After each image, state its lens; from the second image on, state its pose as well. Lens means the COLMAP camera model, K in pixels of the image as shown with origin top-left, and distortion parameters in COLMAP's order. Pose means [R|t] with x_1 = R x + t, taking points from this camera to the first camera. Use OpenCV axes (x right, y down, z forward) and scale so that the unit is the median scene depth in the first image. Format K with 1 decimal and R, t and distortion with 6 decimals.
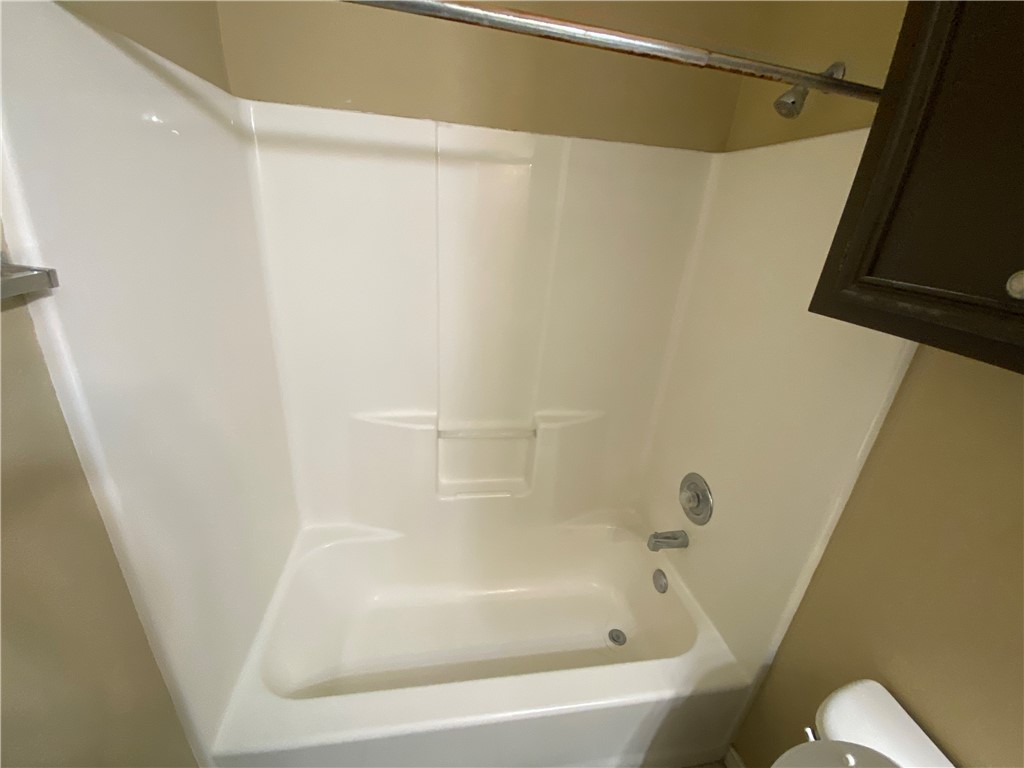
lens RADIAL K [[416.0, 0, 512.0], [0, 416.0, 384.0], [0, 0, 1]] dist [-0.000251, -0.009622]
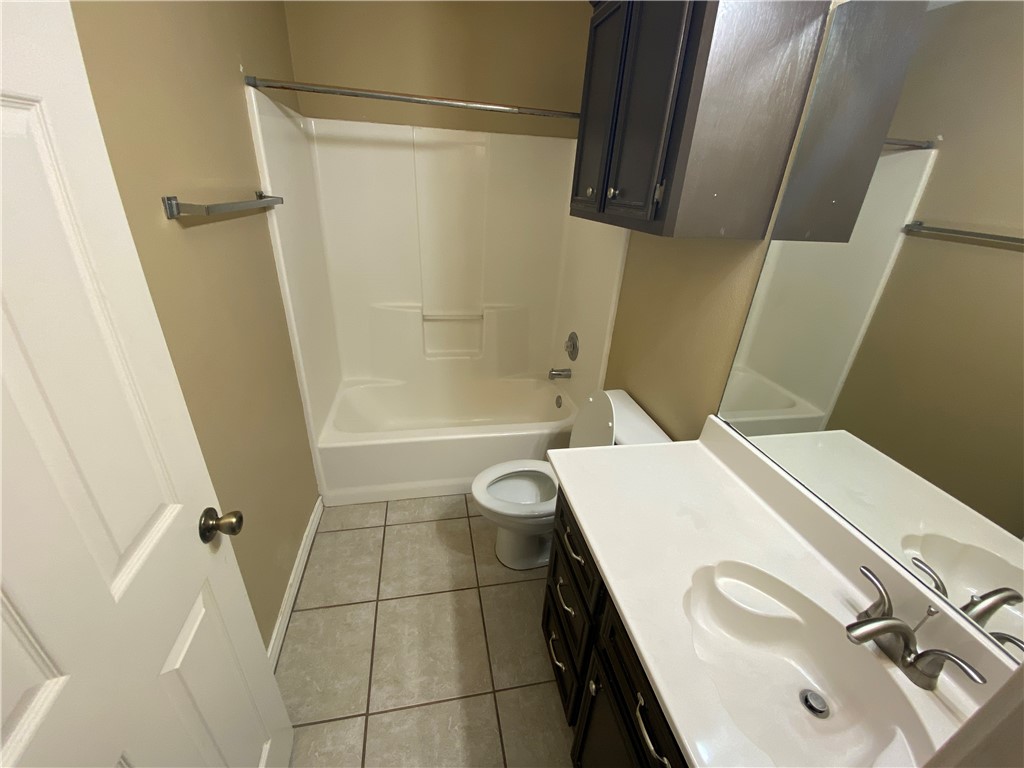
lens RADIAL K [[411.8, 0, 507.7], [0, 411.8, 386.2], [0, 0, 1]] dist [0.051126, -0.041141]
pose [[0.999363, -0.033196, 0.013136, 0.136069], [0.032336, 0.997613, 0.061018, 0.319048], [-0.015130, -0.060555, 0.998050, -0.712288]]
